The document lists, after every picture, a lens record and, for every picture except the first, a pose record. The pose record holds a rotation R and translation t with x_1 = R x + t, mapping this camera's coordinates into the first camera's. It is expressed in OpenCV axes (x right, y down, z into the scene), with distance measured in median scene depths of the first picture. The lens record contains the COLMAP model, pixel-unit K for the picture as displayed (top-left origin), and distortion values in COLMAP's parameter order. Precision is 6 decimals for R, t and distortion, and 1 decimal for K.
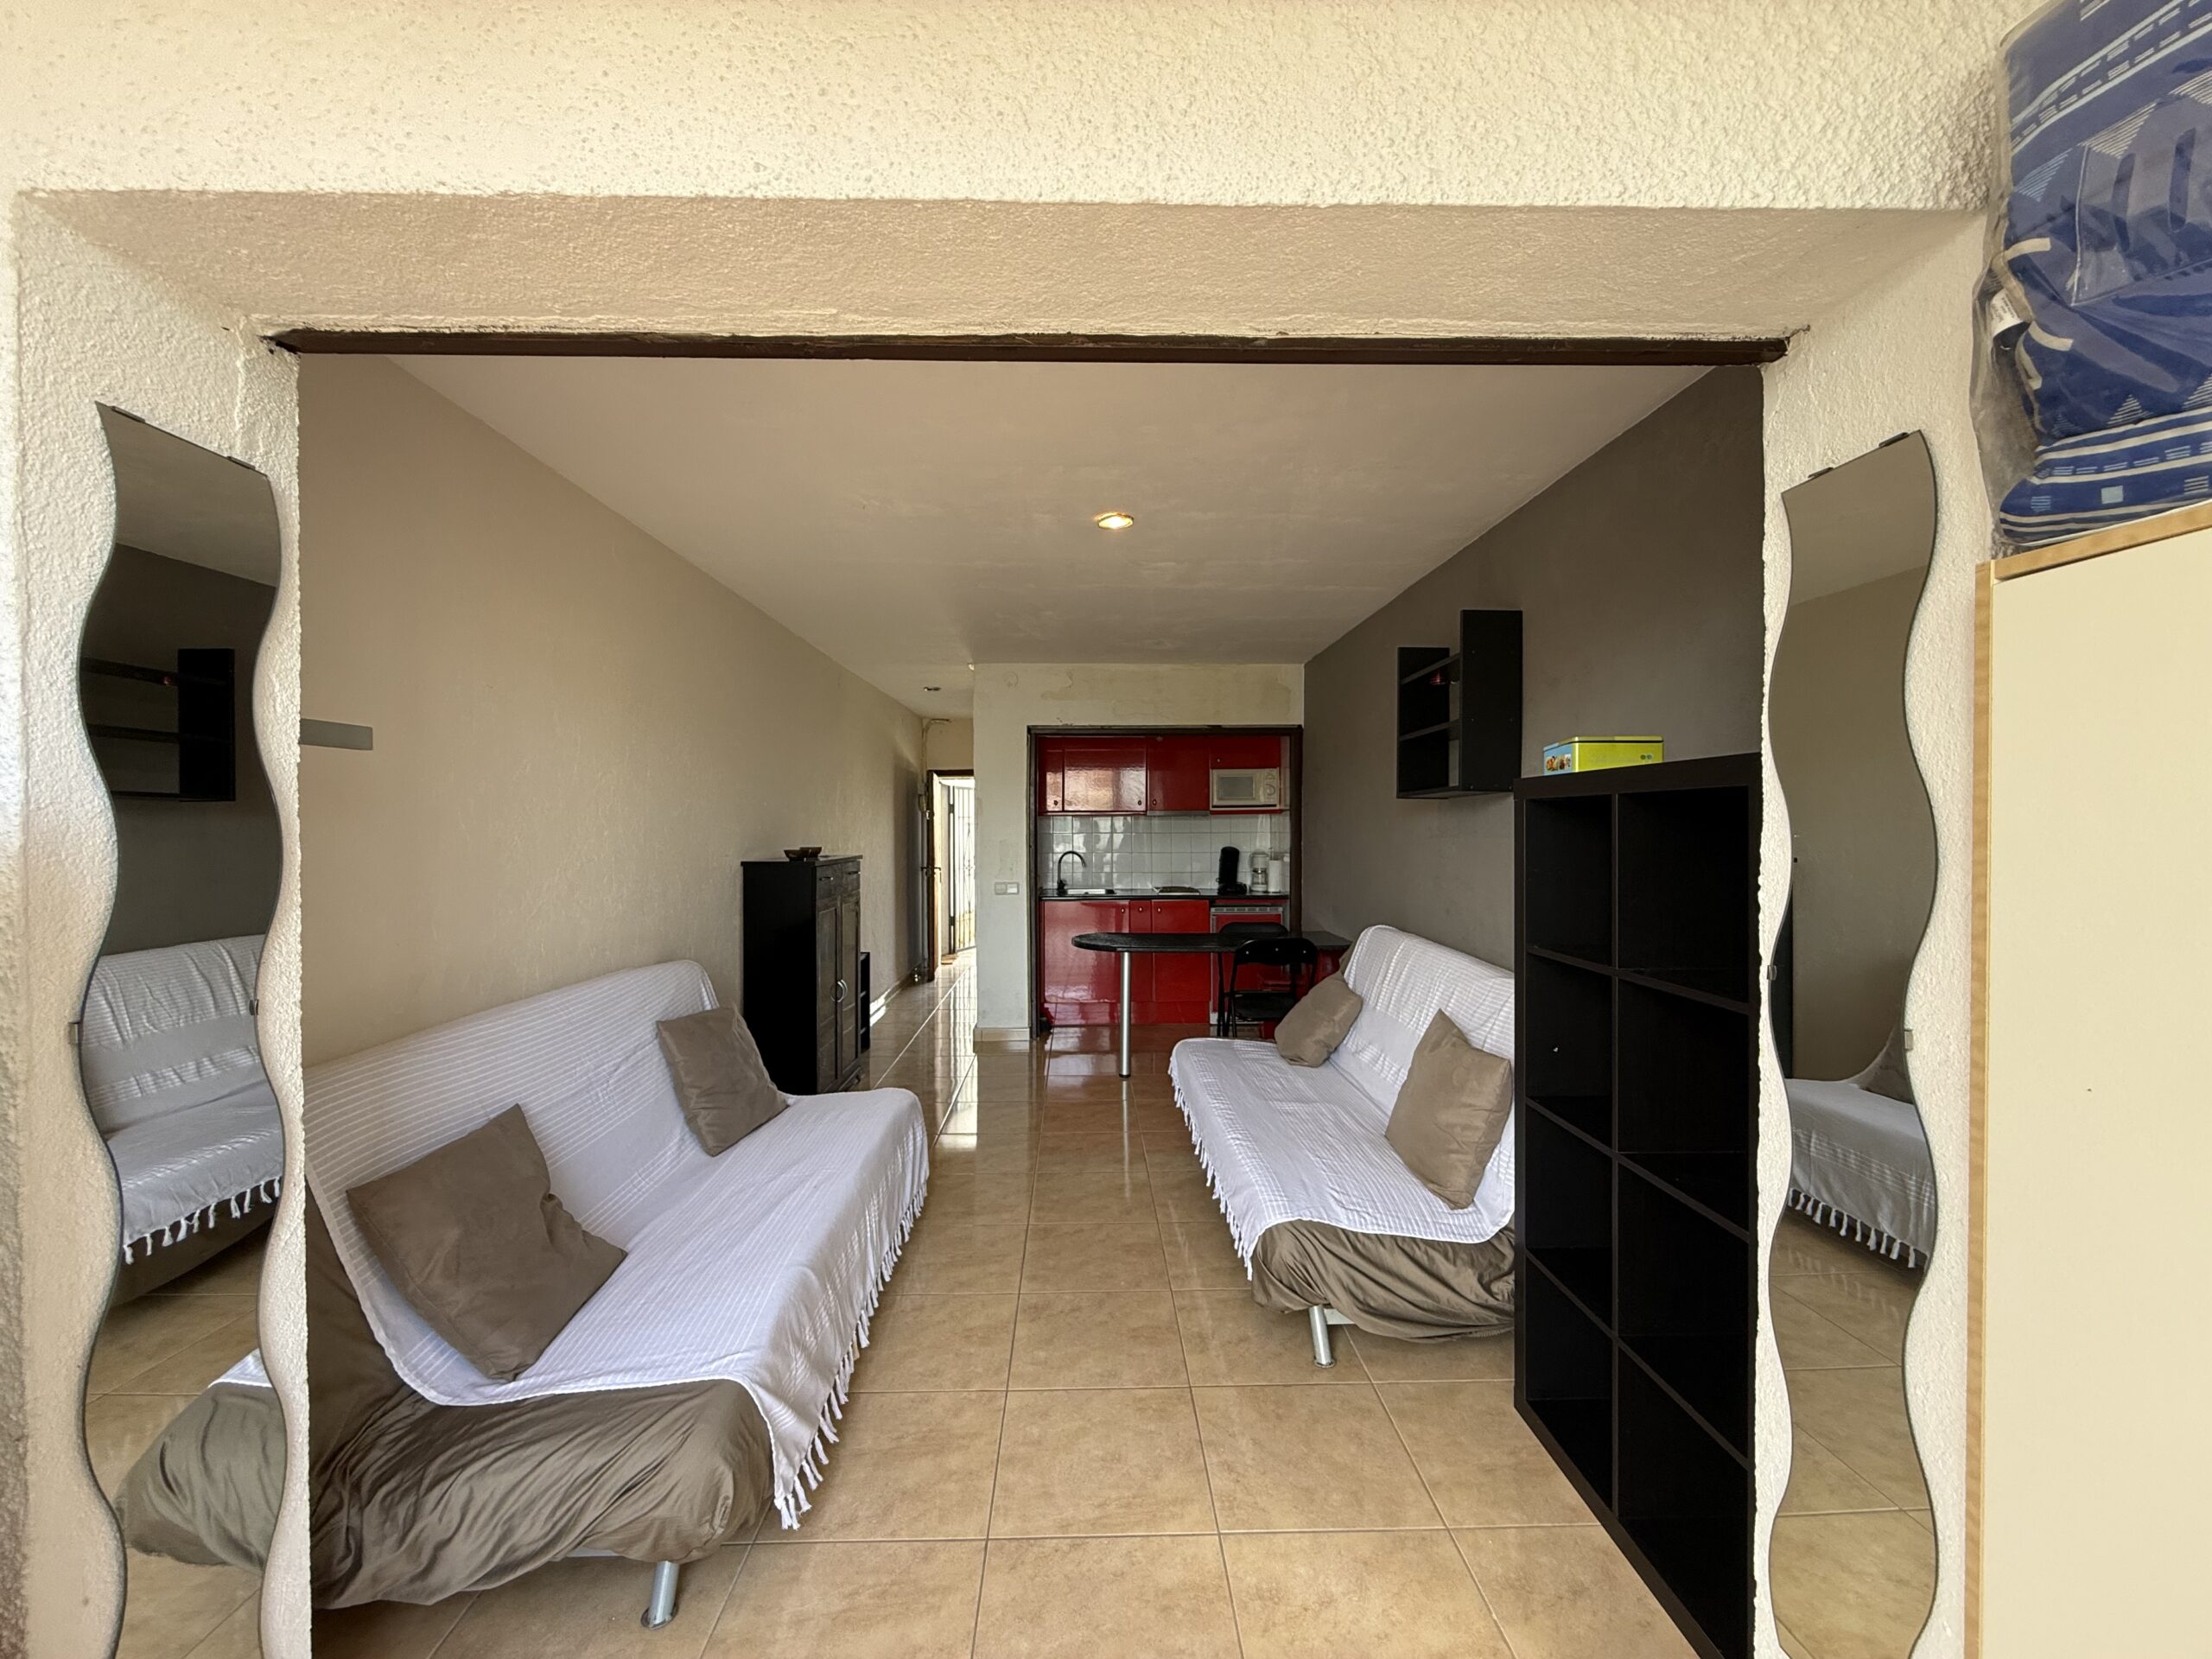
lens RADIAL K [[884.6, 0, 1102.7], [0, 884.6, 830.0], [0, 0, 1]] dist [0.000771, 0.000691]
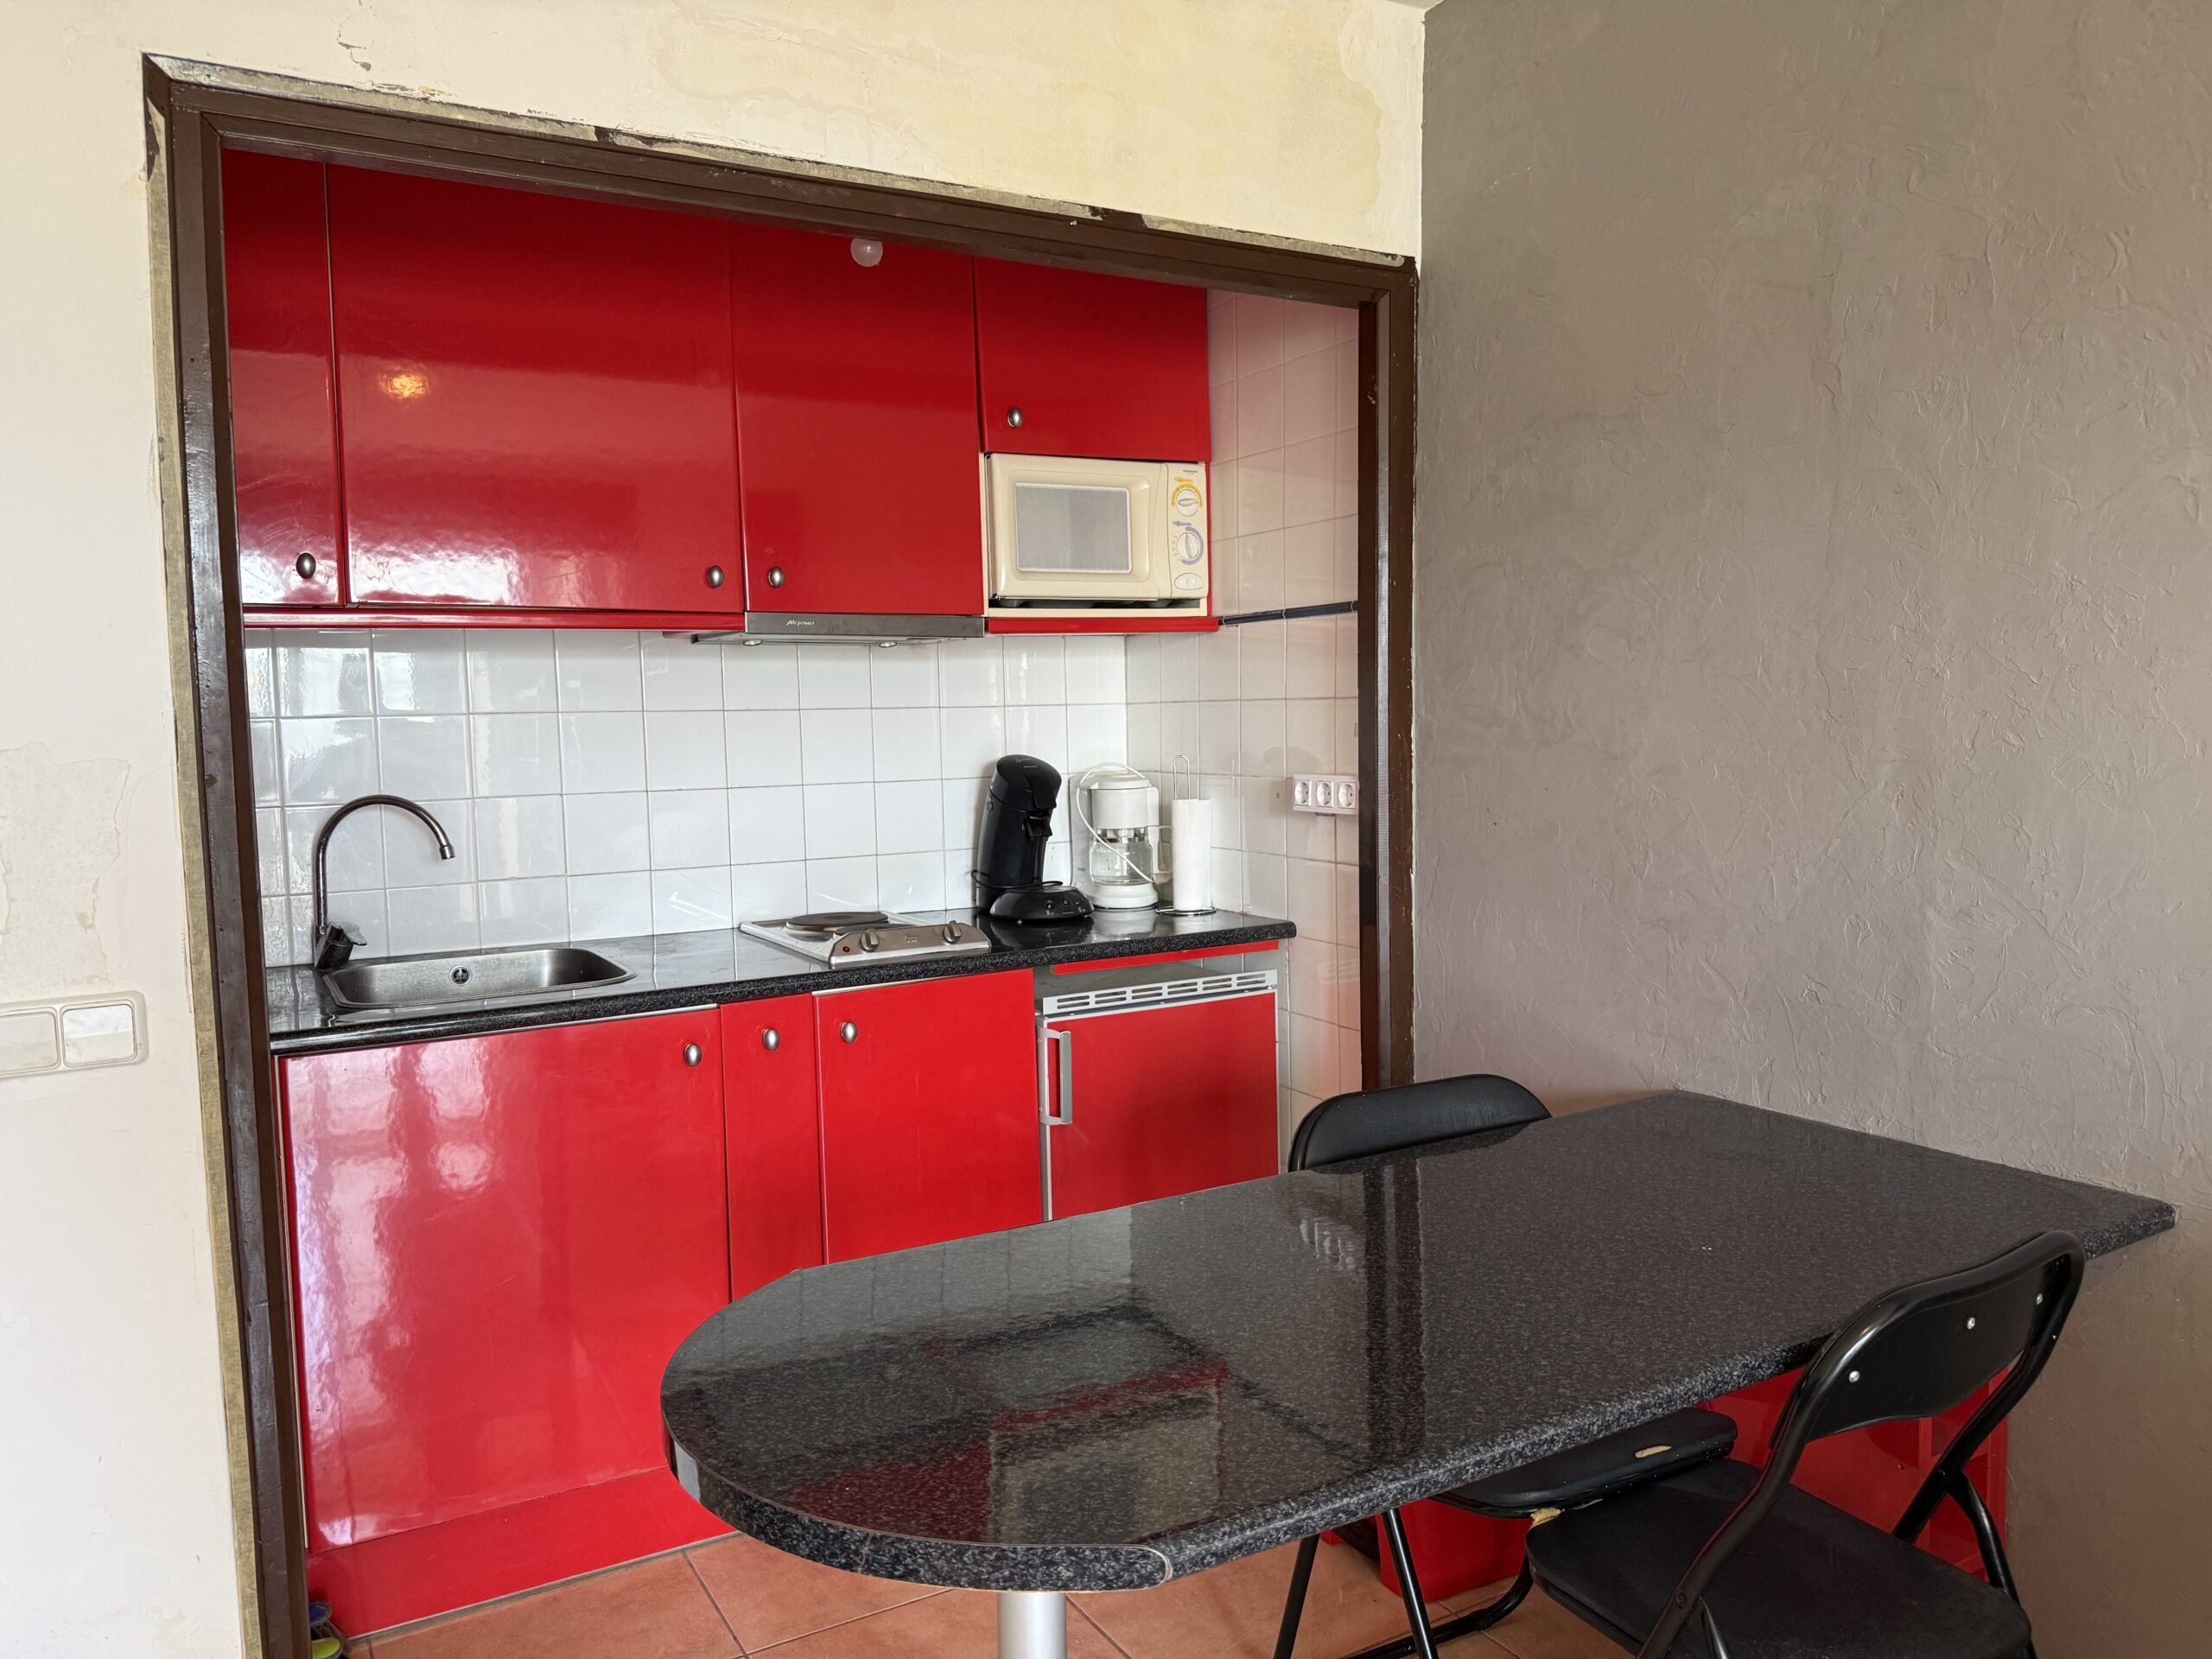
lens RADIAL K [[1556.9, 0, 1105.9], [0, 1556.9, 835.0], [0, 0, 1]] dist [0.091758, -0.131369]
pose [[0.873565, -0.051327, 0.483993, -0.140922], [0.019477, 0.997314, 0.070611, 0.020823], [-0.486317, -0.052257, 0.872218, 1.170384]]
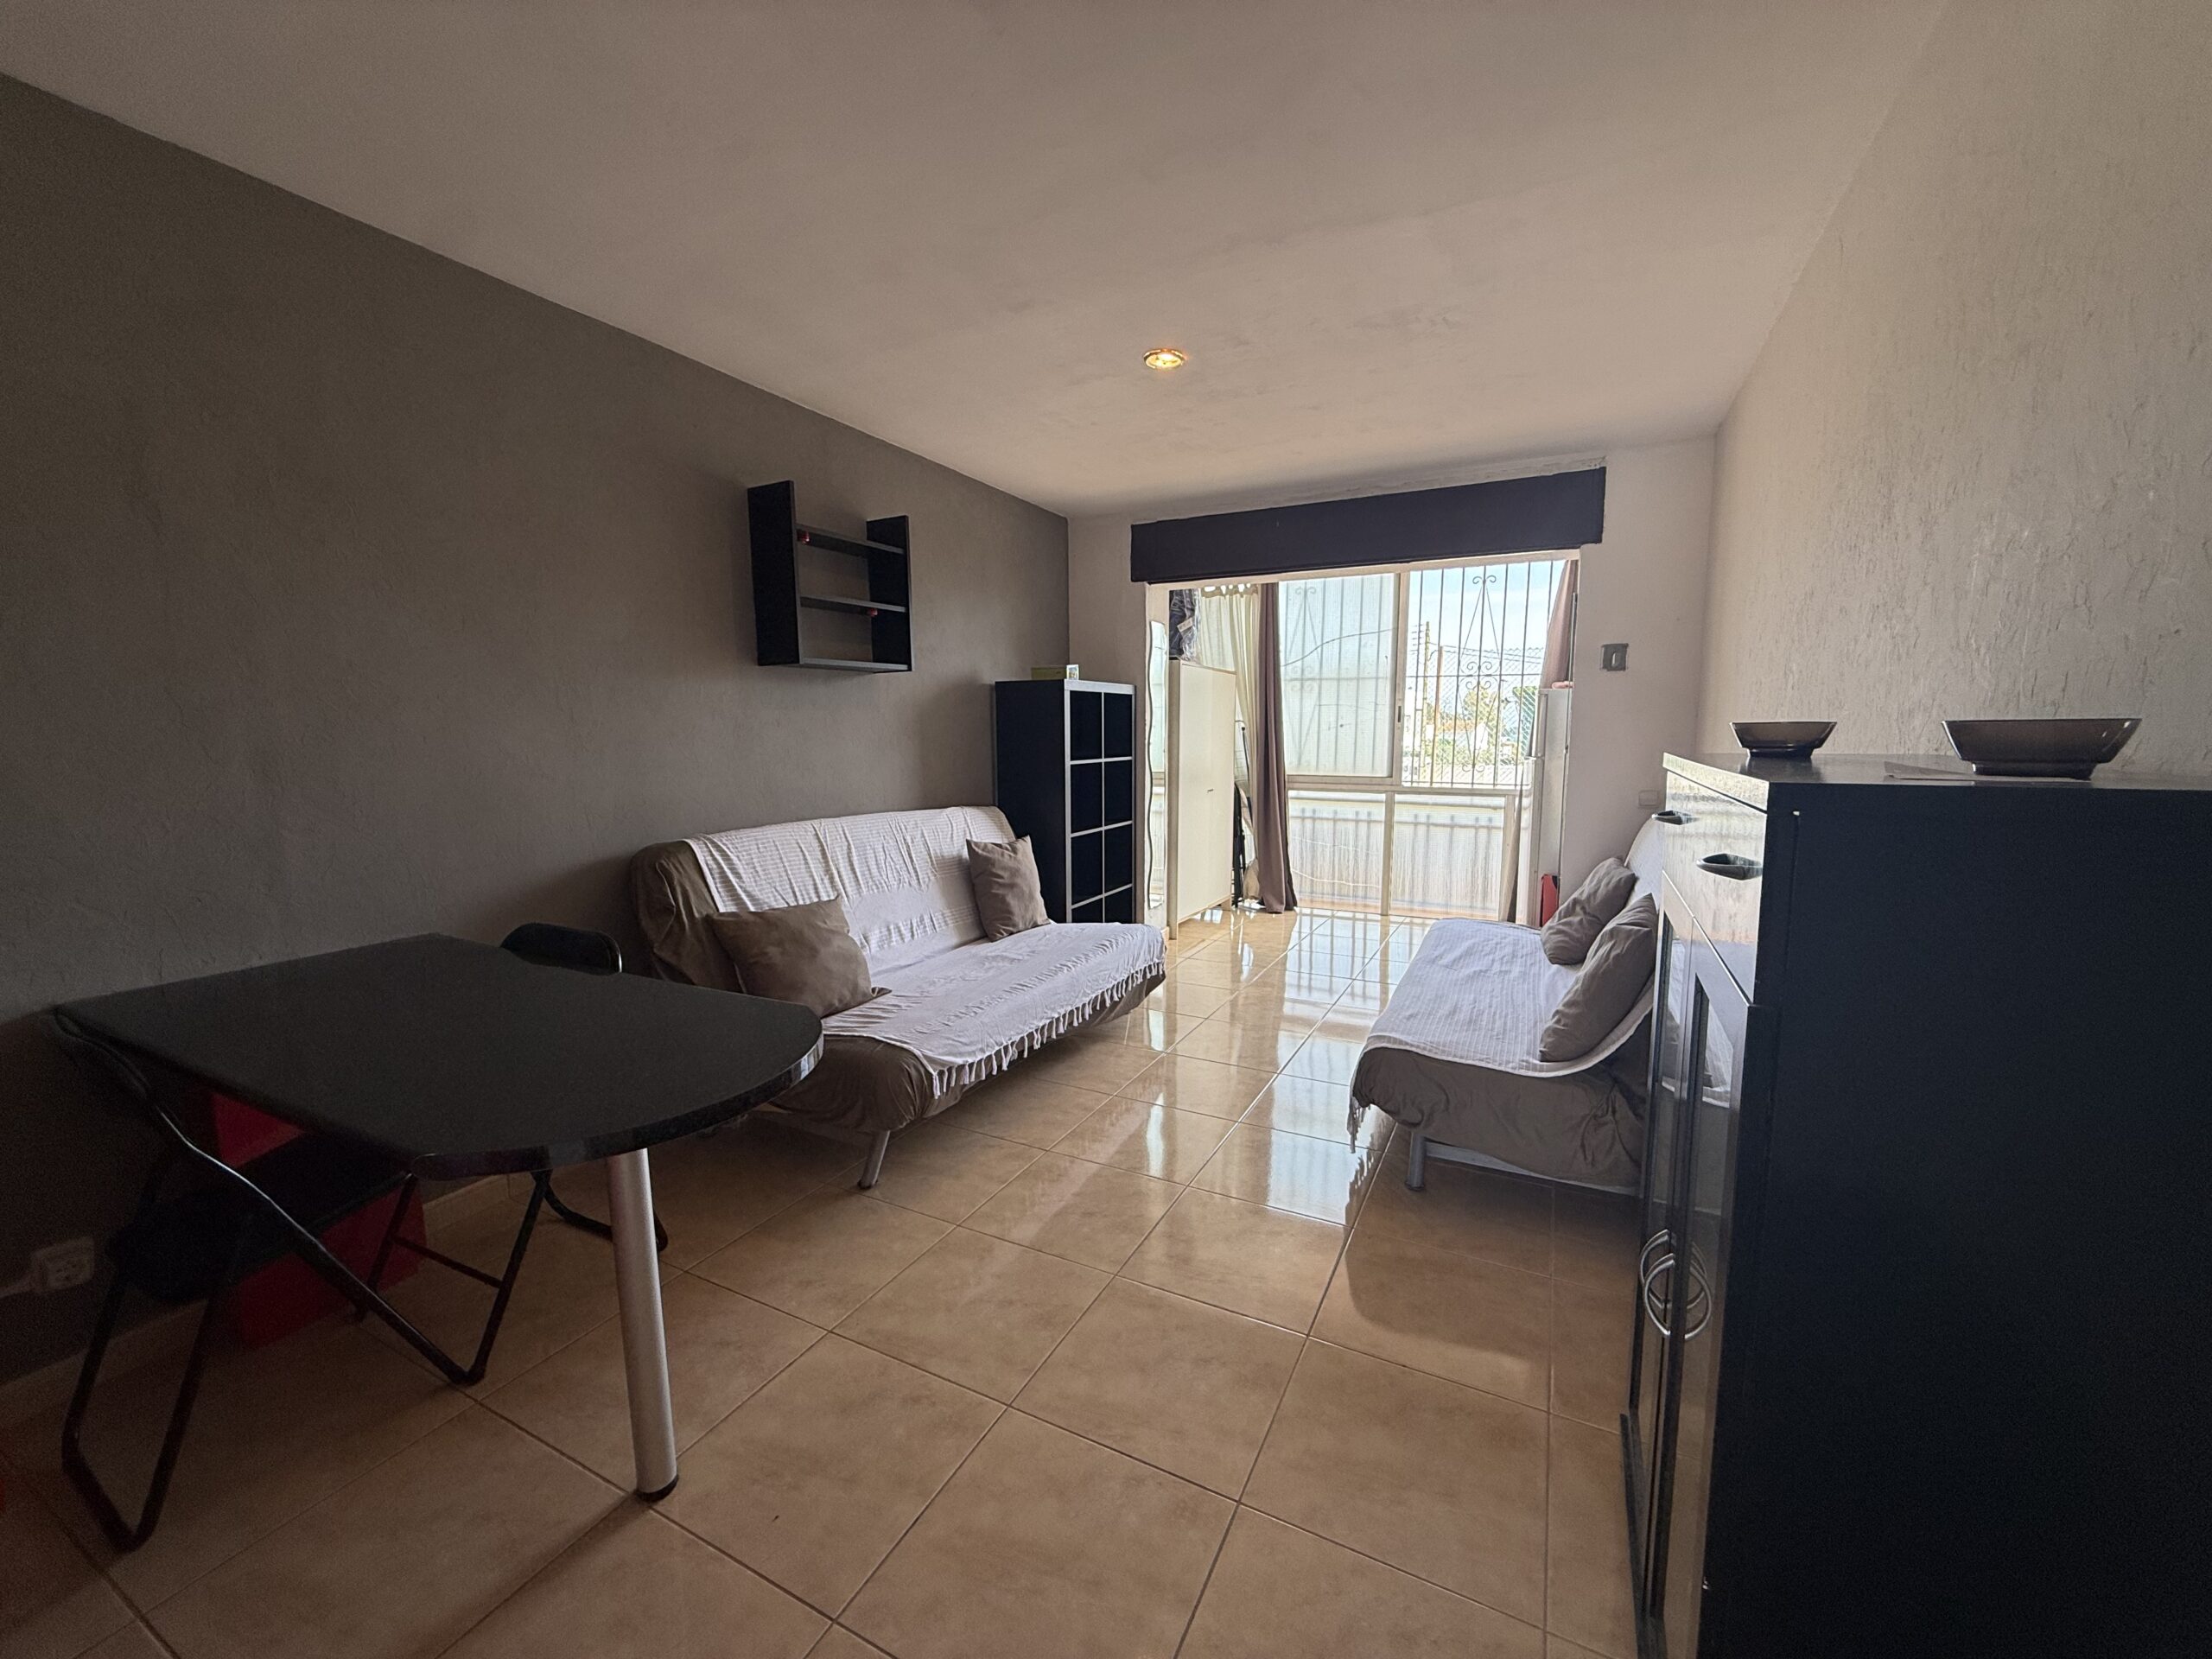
lens RADIAL K [[884.6, 0, 1102.7], [0, 884.6, 830.0], [0, 0, 1]] dist [0.000771, 0.000691]
pose [[-0.877480, -0.049891, 0.477012, -0.374931], [0.008598, 0.992779, 0.119652, 0.027054], [-0.479536, 0.109093, -0.870714, 1.795580]]
